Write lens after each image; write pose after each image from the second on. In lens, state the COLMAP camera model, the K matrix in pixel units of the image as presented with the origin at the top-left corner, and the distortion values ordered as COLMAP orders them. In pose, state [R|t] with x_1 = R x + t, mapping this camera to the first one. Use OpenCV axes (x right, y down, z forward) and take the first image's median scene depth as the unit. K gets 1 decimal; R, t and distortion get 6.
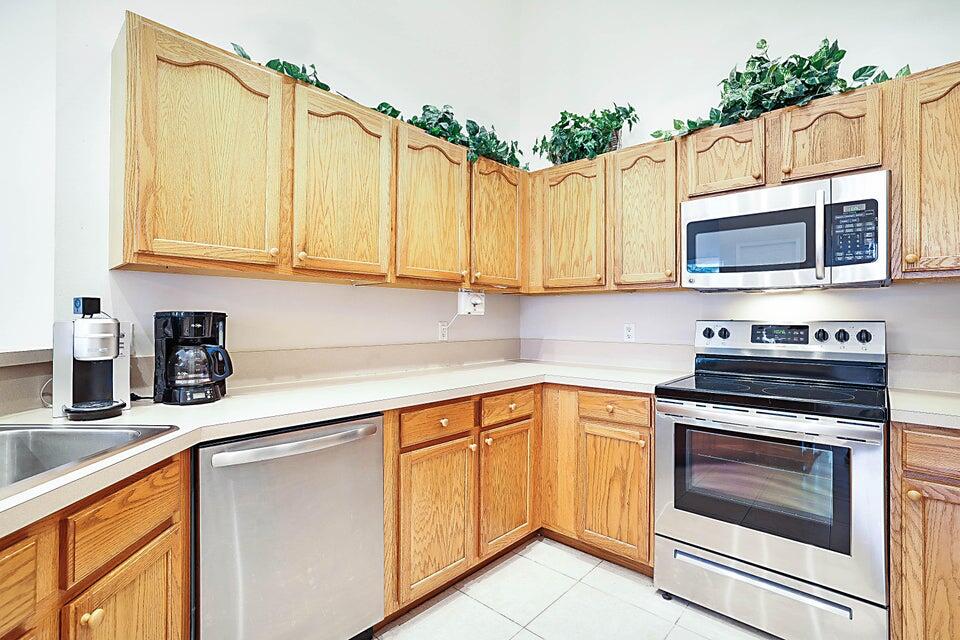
lens RADIAL K [[450.1, 0, 474.4], [0, 450.1, 314.1], [0, 0, 1]] dist [-0.017842, 0.003321]
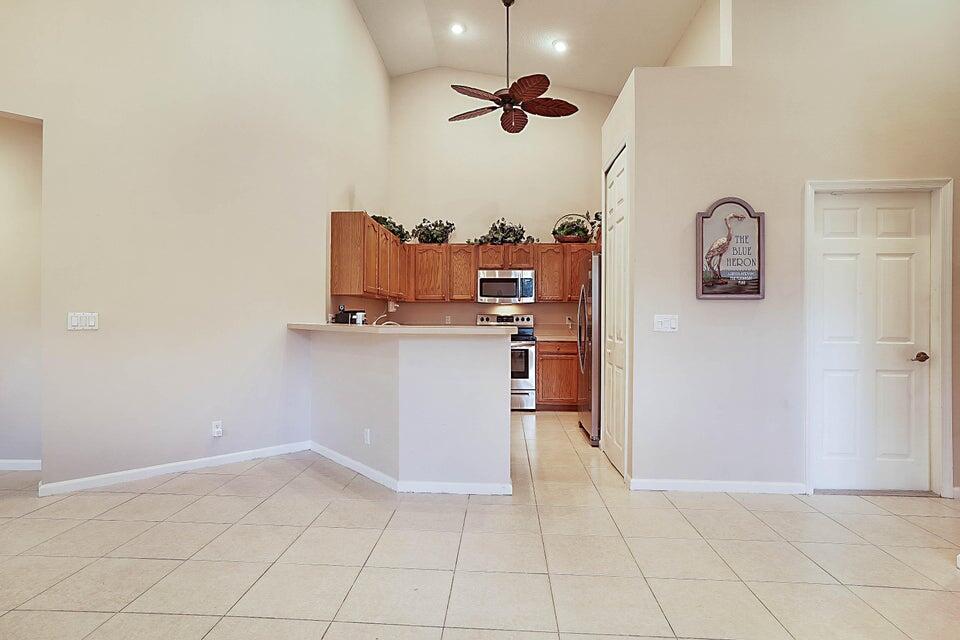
lens RADIAL K [[517.7, 0, 479.1], [0, 517.7, 321.4], [0, 0, 1]] dist [0.000118, -0.000001]
pose [[0.763369, 0.001177, 0.645962, -1.546893], [-0.005459, 0.999974, 0.004630, 0.043195], [-0.645940, -0.007061, 0.763356, -1.387492]]
